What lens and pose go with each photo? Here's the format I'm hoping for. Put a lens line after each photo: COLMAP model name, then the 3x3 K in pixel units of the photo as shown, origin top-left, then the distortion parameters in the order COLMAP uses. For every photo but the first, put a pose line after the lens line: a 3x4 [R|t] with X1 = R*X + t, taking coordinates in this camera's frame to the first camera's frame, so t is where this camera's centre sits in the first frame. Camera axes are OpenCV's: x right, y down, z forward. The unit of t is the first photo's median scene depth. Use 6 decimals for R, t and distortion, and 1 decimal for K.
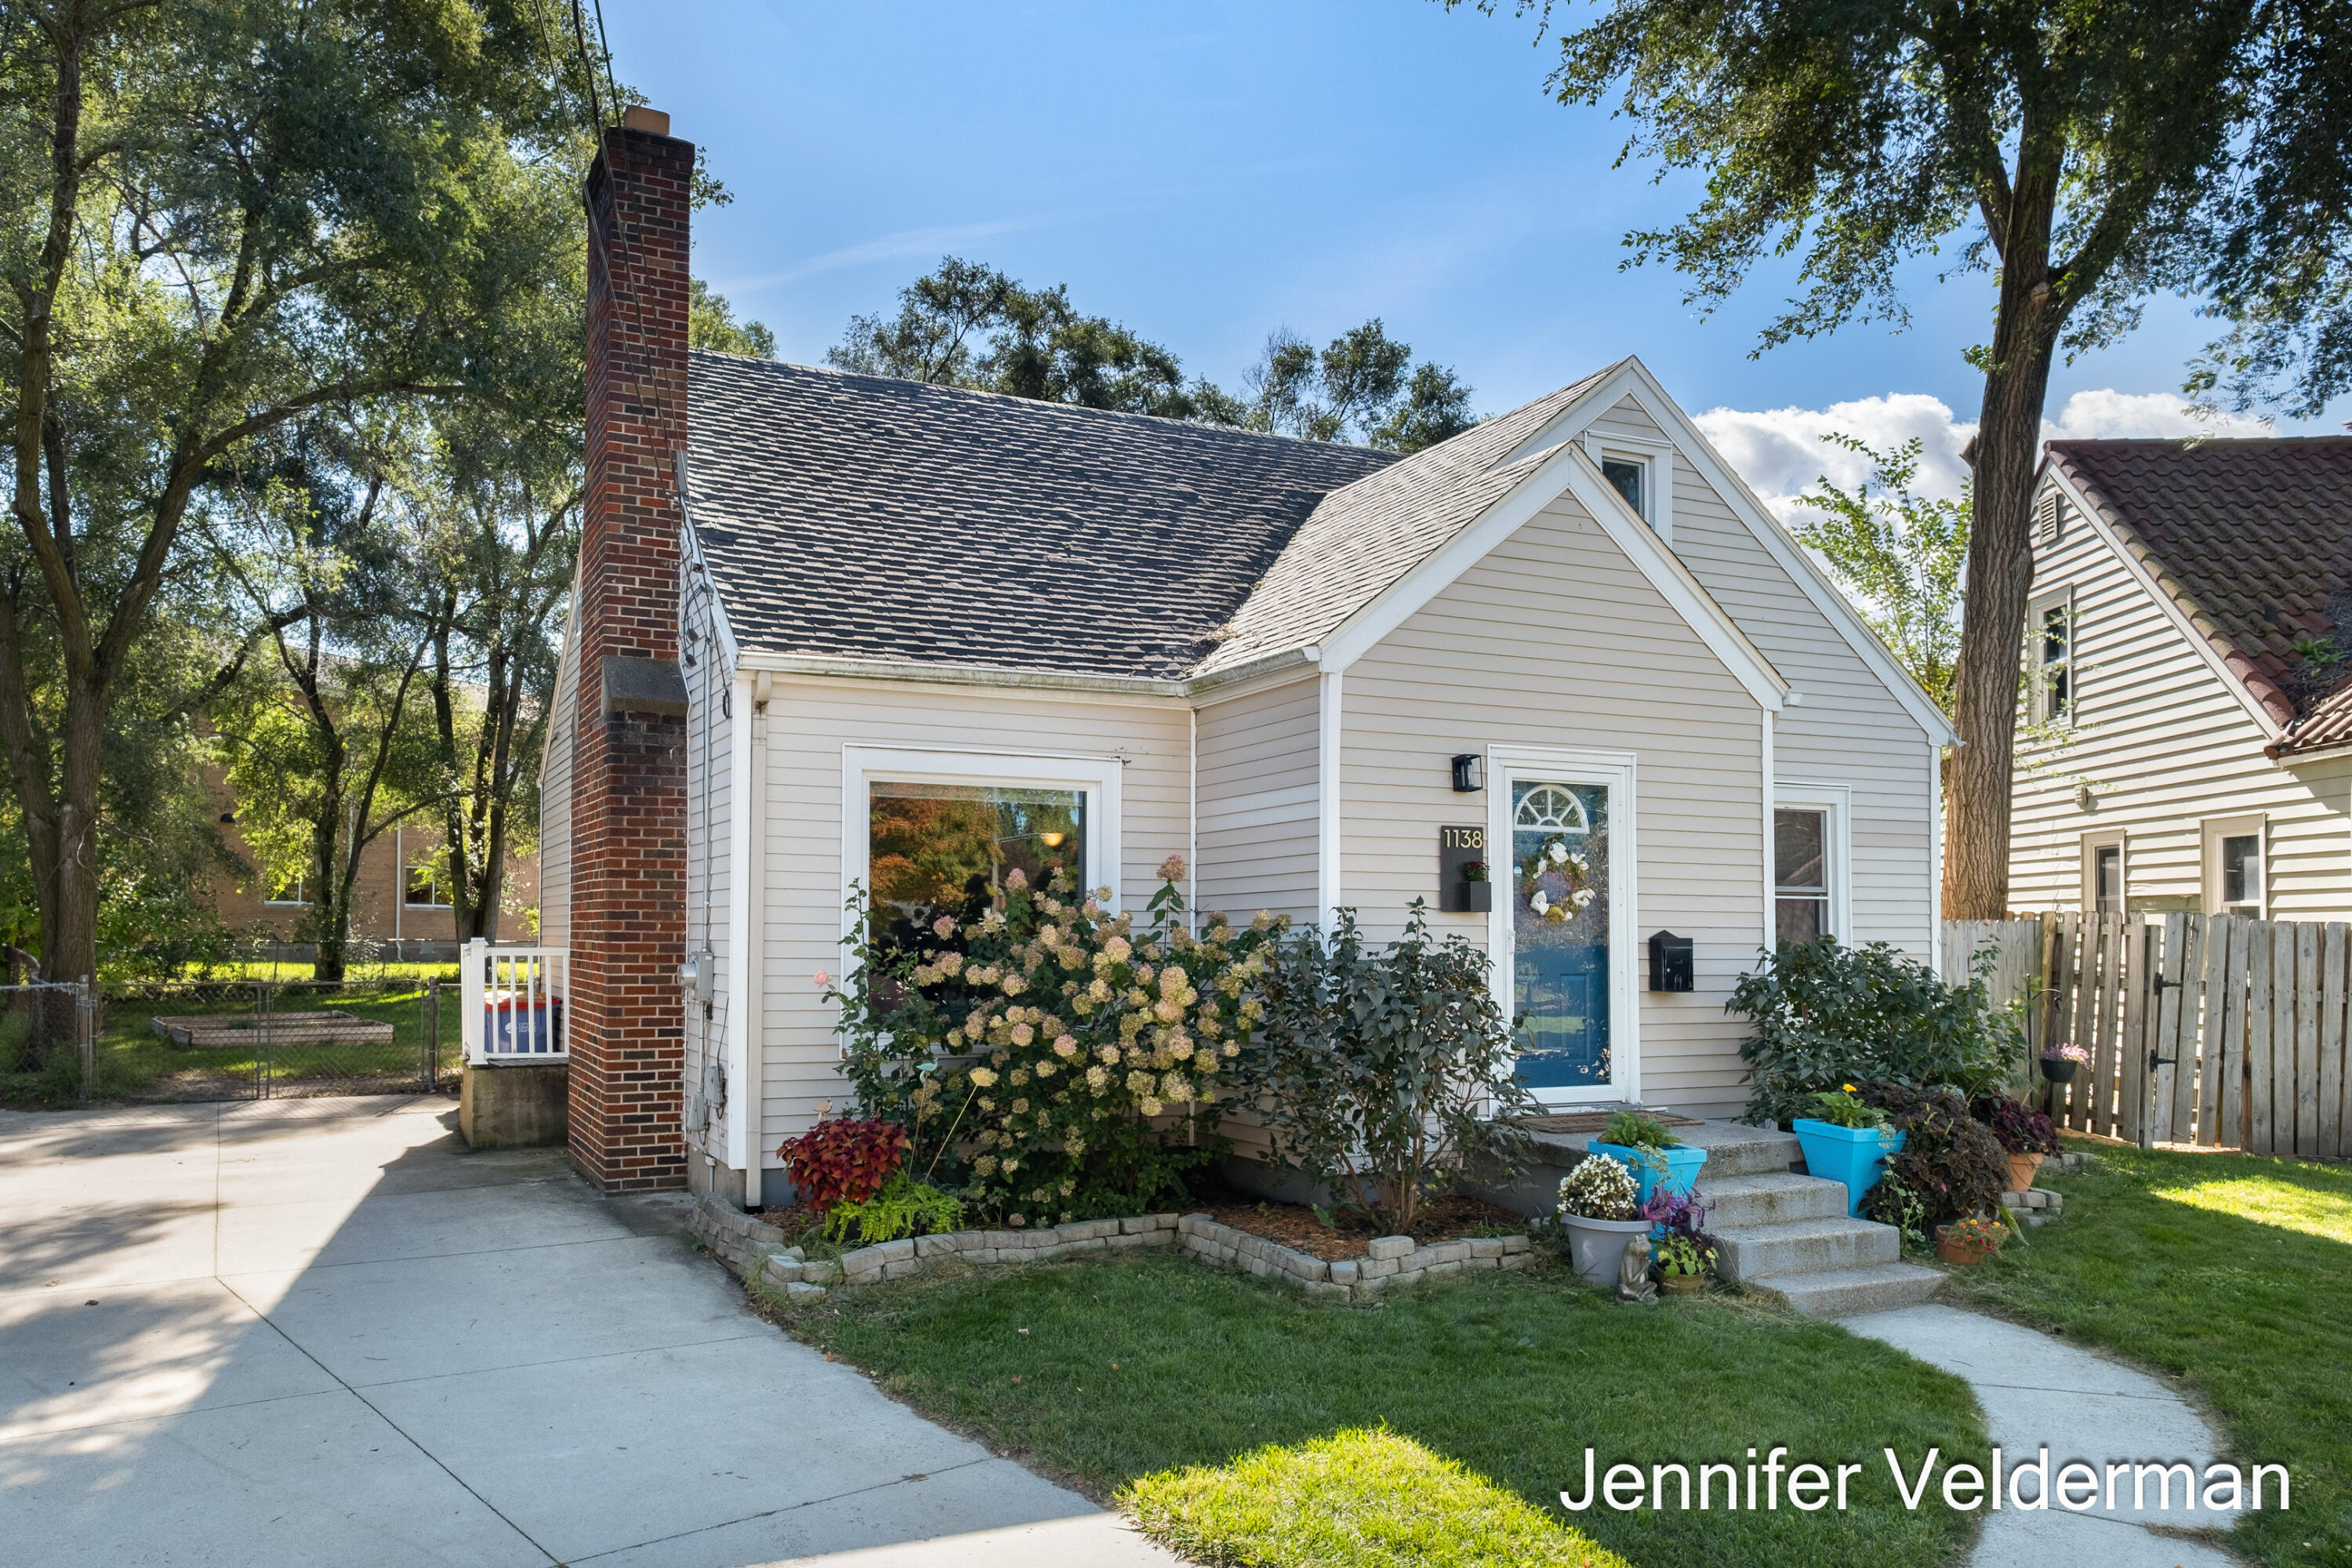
lens RADIAL K [[1671.1, 0, 1169.5], [0, 1671.1, 904.1], [0, 0, 1]] dist [0.003172, 0.004142]
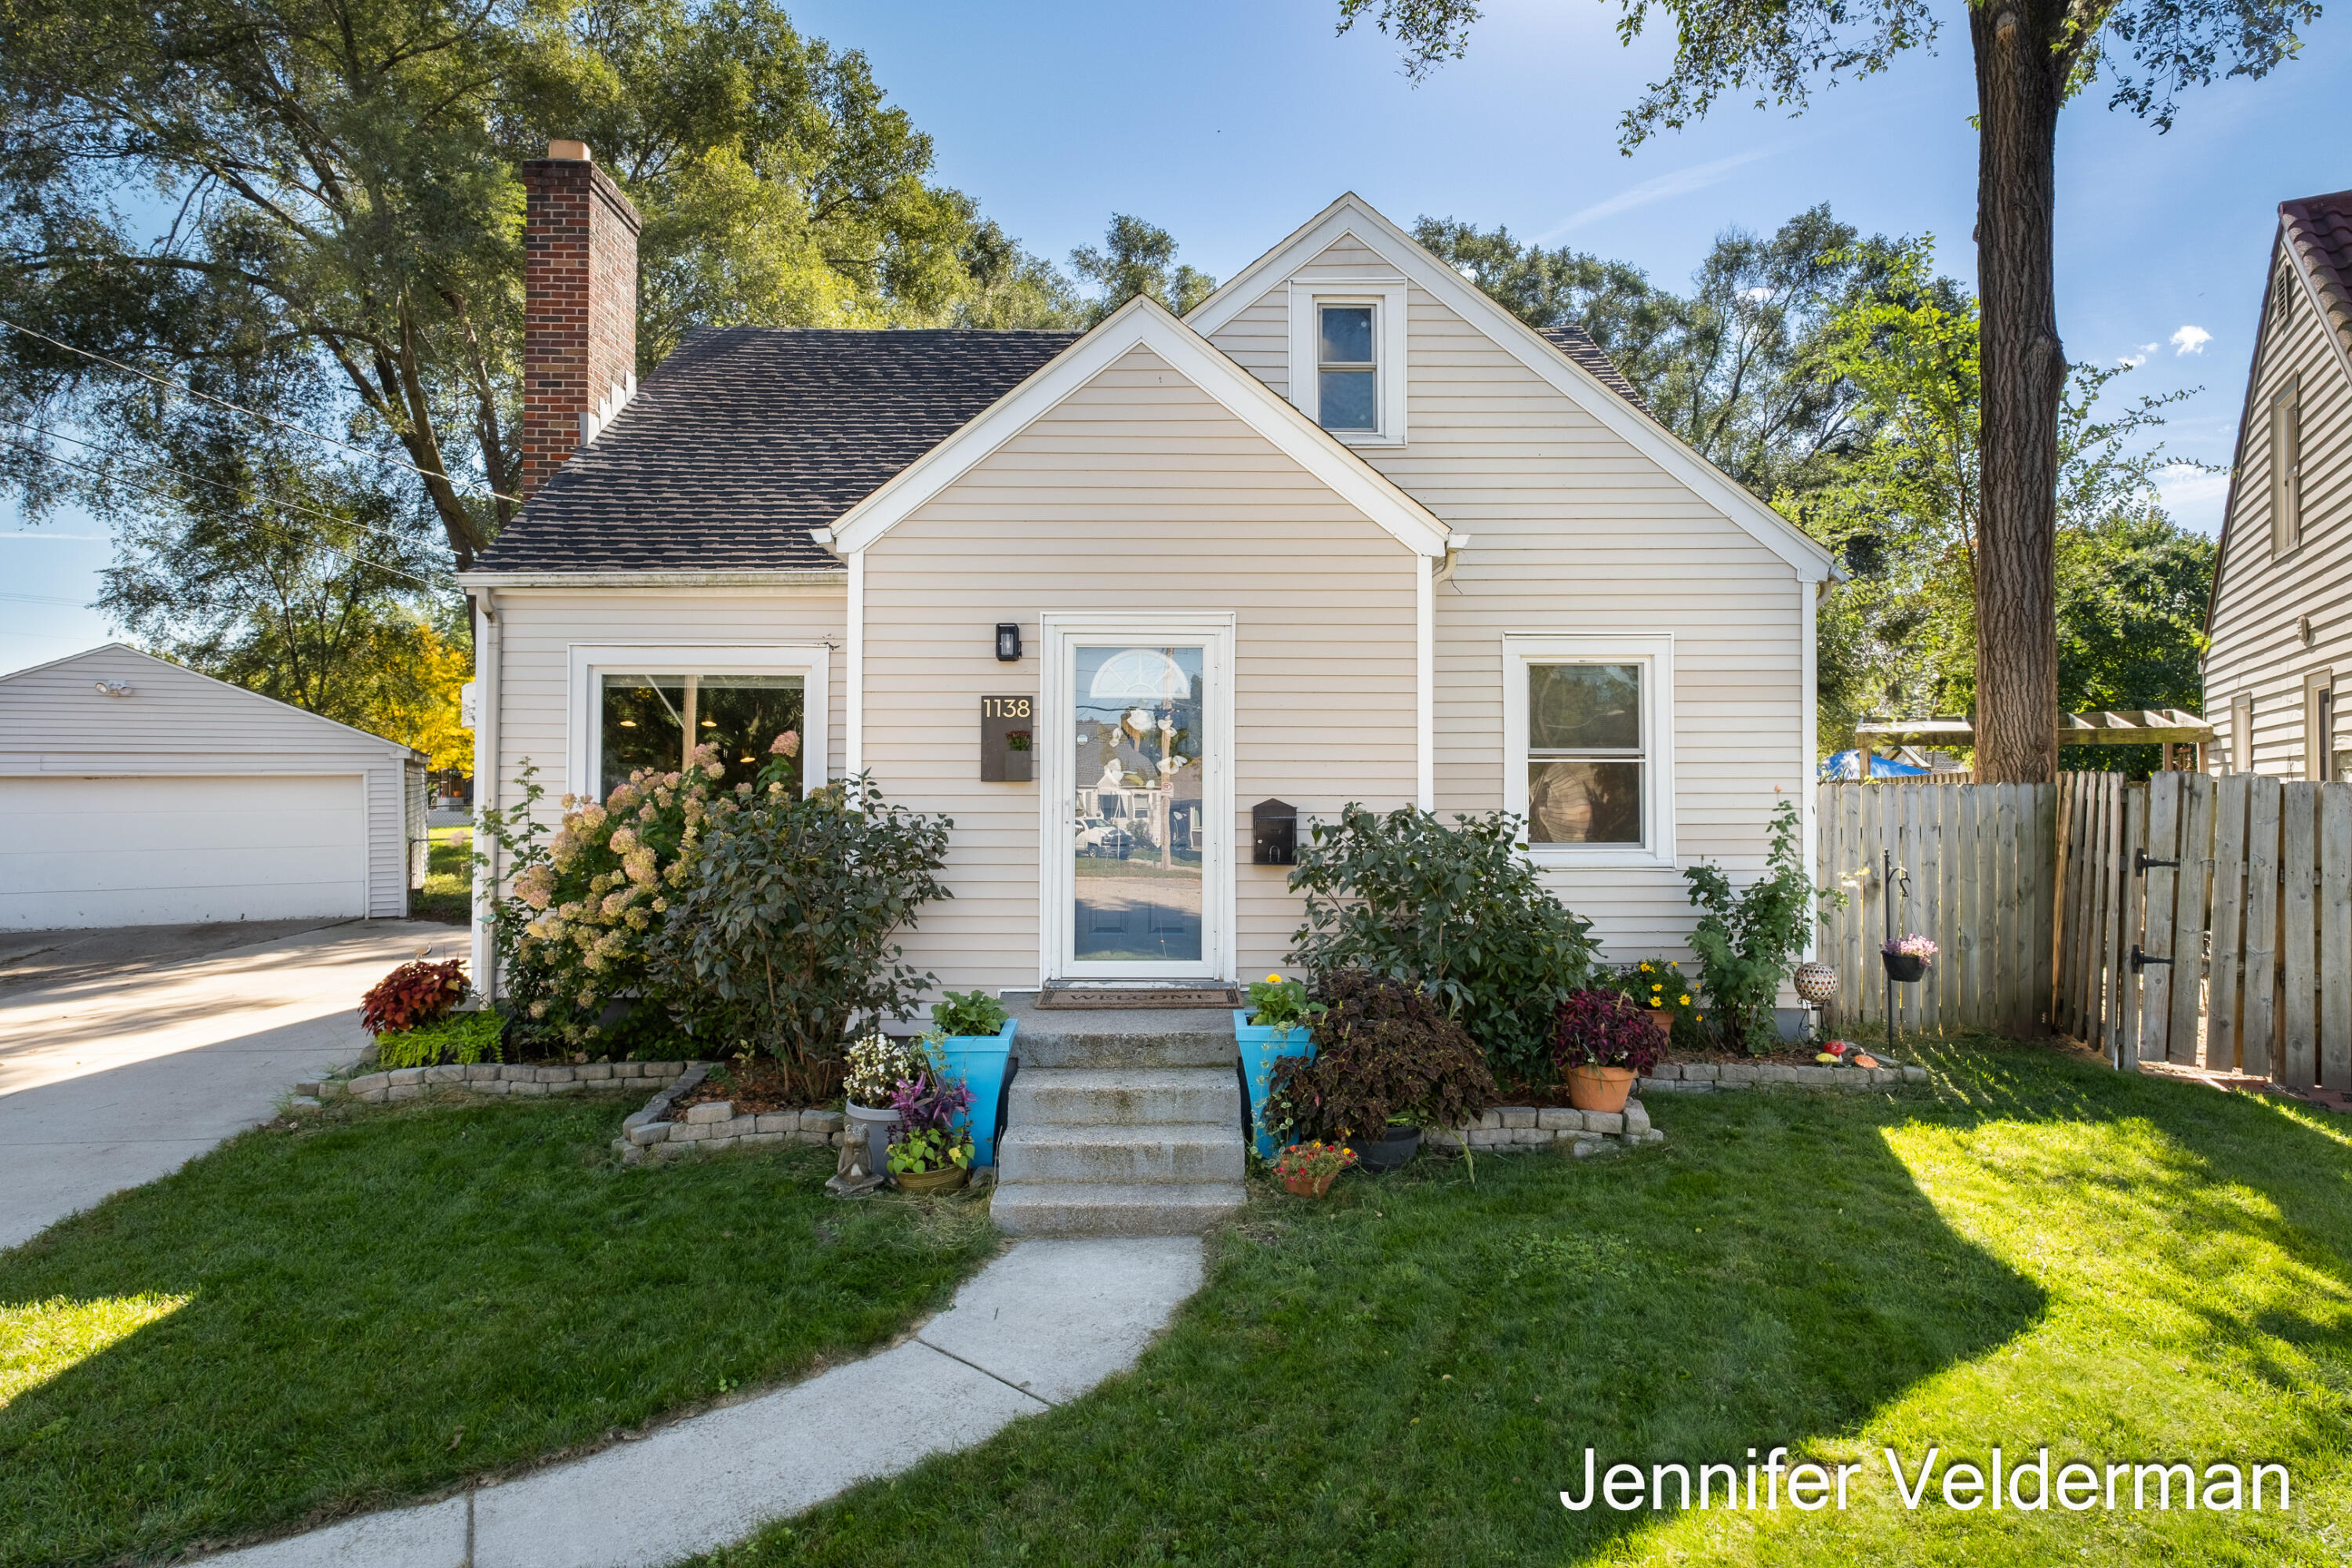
lens RADIAL K [[1376.6, 0, 1176.0], [0, 1376.6, 784.0], [0, 0, 1]] dist [0.000570, -0.001343]
pose [[0.908737, -0.006770, -0.417315, 0.544015], [0.010273, 0.999928, 0.006149, 0.001948], [0.417243, -0.009875, 0.908741, 0.262261]]
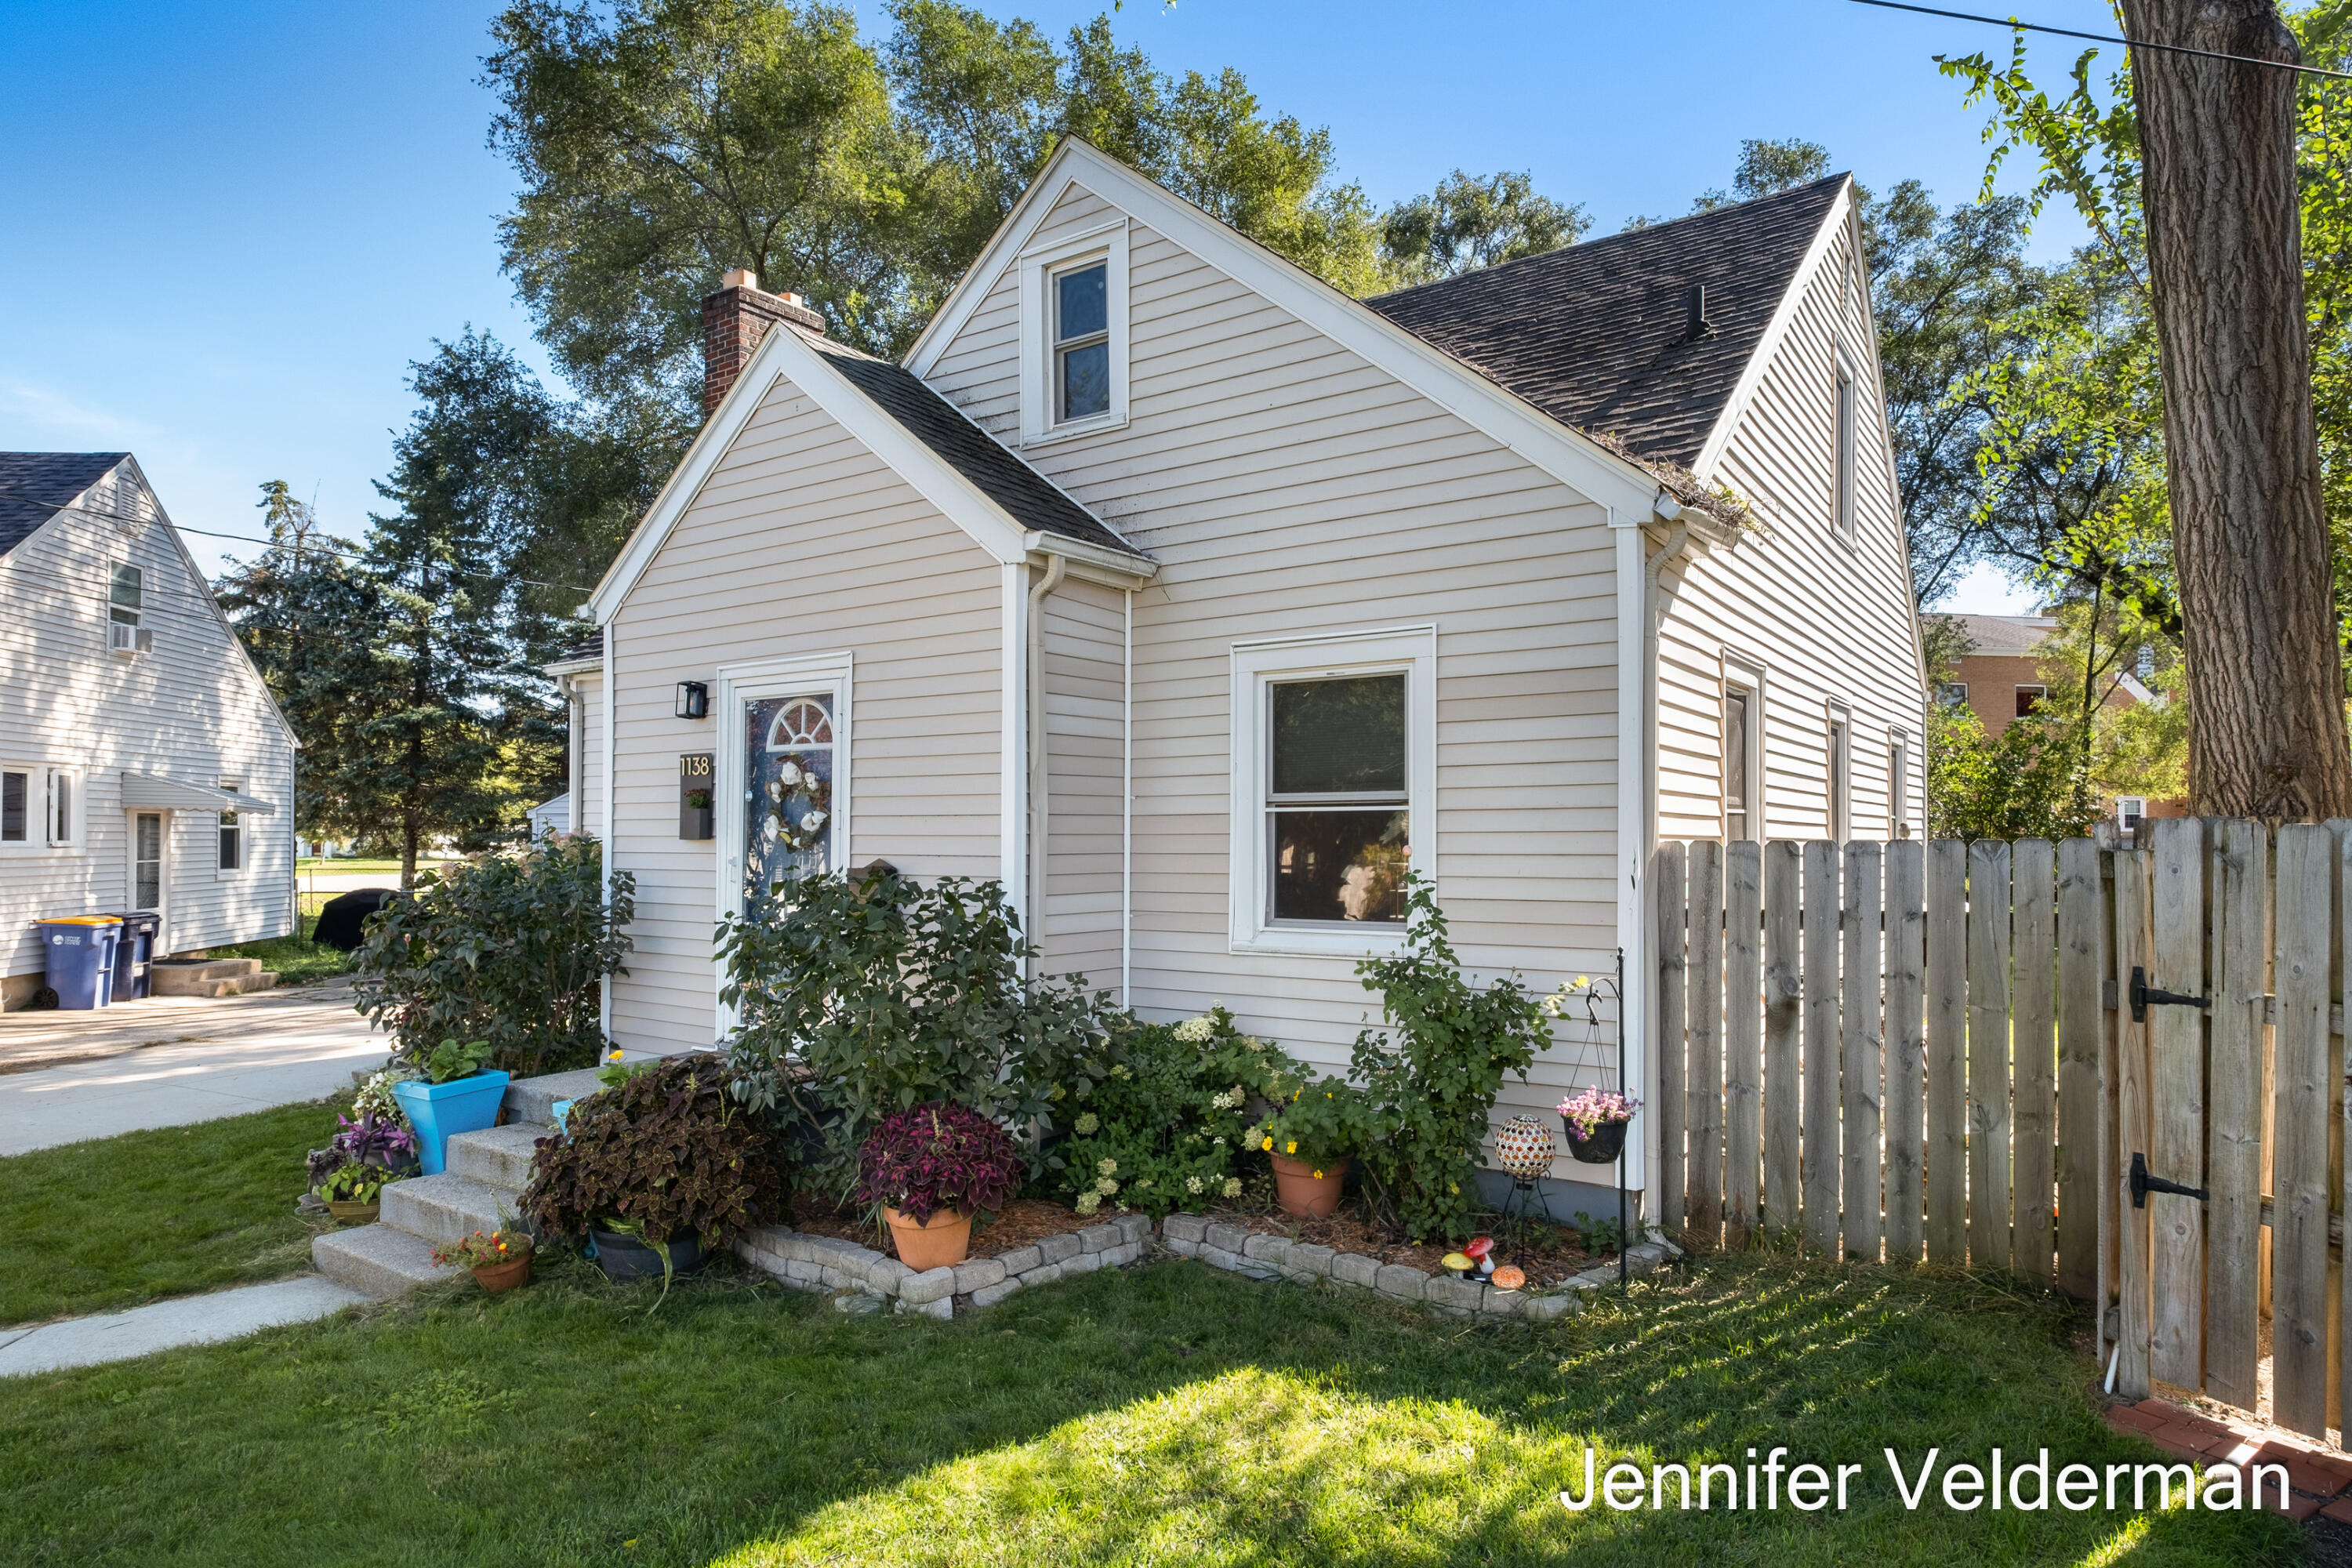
lens RADIAL K [[1451.0, 0, 1178.0], [0, 1451.0, 837.3], [0, 0, 1]] dist [-0.002198, -0.000643]
pose [[0.473564, -0.006169, -0.880738, 0.962777], [0.016707, 0.999858, 0.001979, 0.005454], [0.880601, -0.015652, 0.473600, 0.760472]]
